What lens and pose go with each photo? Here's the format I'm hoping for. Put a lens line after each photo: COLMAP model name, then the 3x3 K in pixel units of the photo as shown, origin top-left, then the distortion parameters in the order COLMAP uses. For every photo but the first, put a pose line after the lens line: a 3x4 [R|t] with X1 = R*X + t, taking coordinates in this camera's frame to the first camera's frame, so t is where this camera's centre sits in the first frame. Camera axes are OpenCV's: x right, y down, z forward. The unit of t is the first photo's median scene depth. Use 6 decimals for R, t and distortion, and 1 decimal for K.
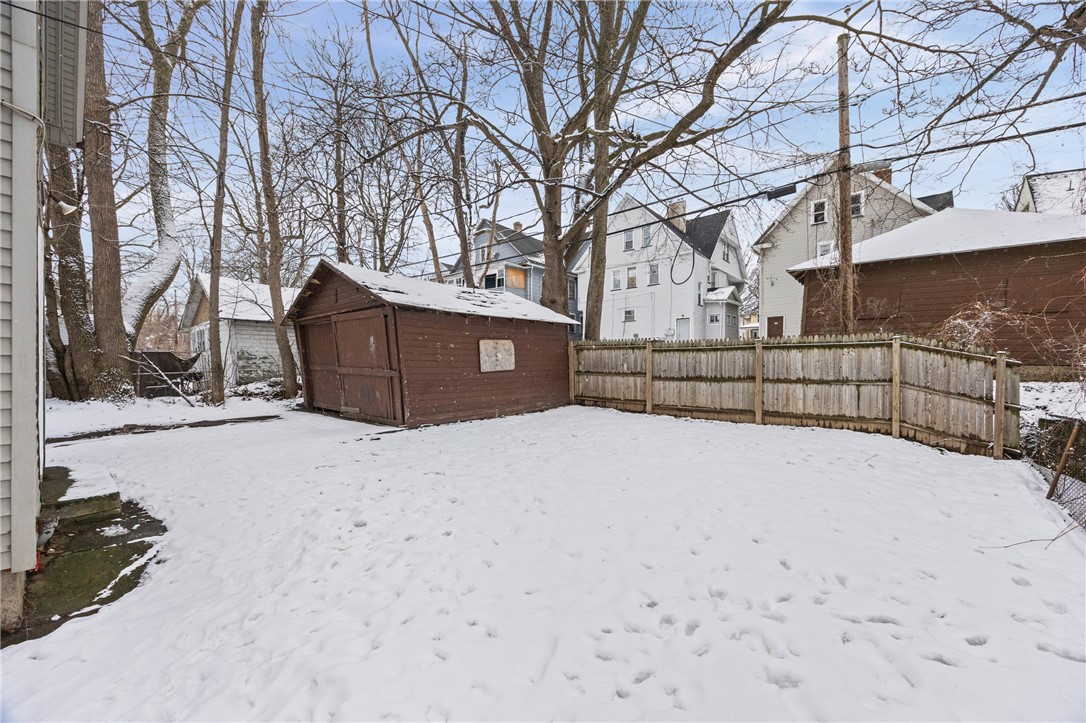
lens RADIAL K [[421.6, 0, 545.9], [0, 421.6, 361.7], [0, 0, 1]] dist [0.000562, 0.000362]
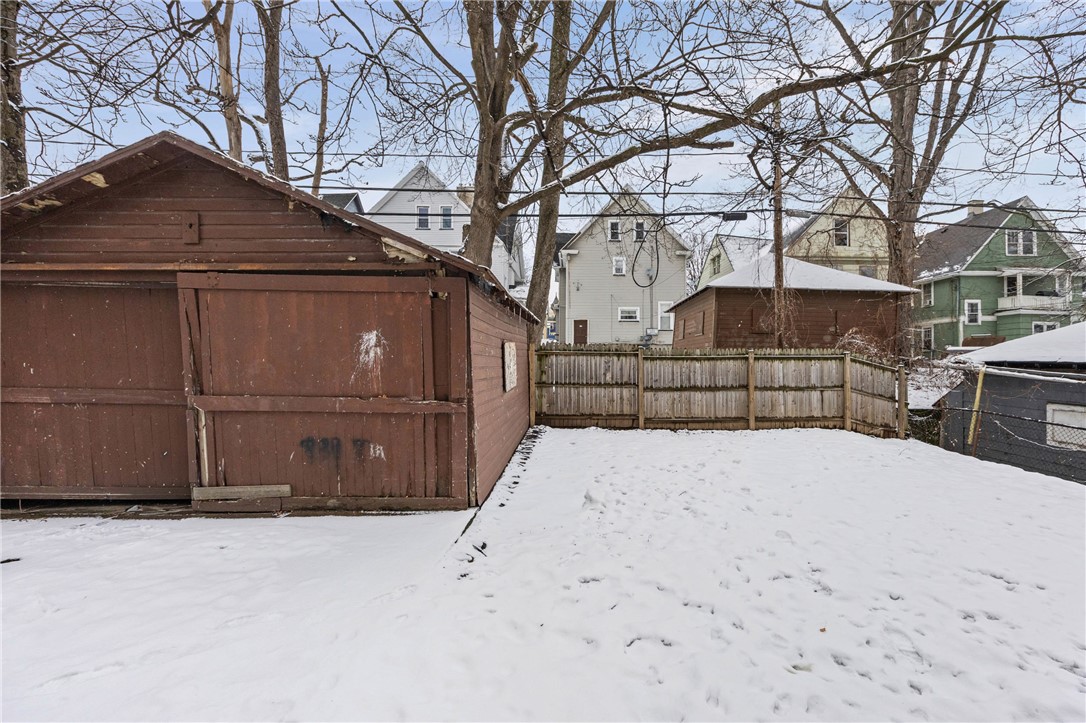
lens RADIAL K [[421.6, 0, 542.8], [0, 421.6, 363.7], [0, 0, 1]] dist [0.000562, 0.000362]
pose [[0.742696, 0.002554, 0.669624, -0.595143], [-0.004661, 0.999988, 0.001355, -0.017964], [-0.669613, -0.004127, 0.742699, 0.555578]]
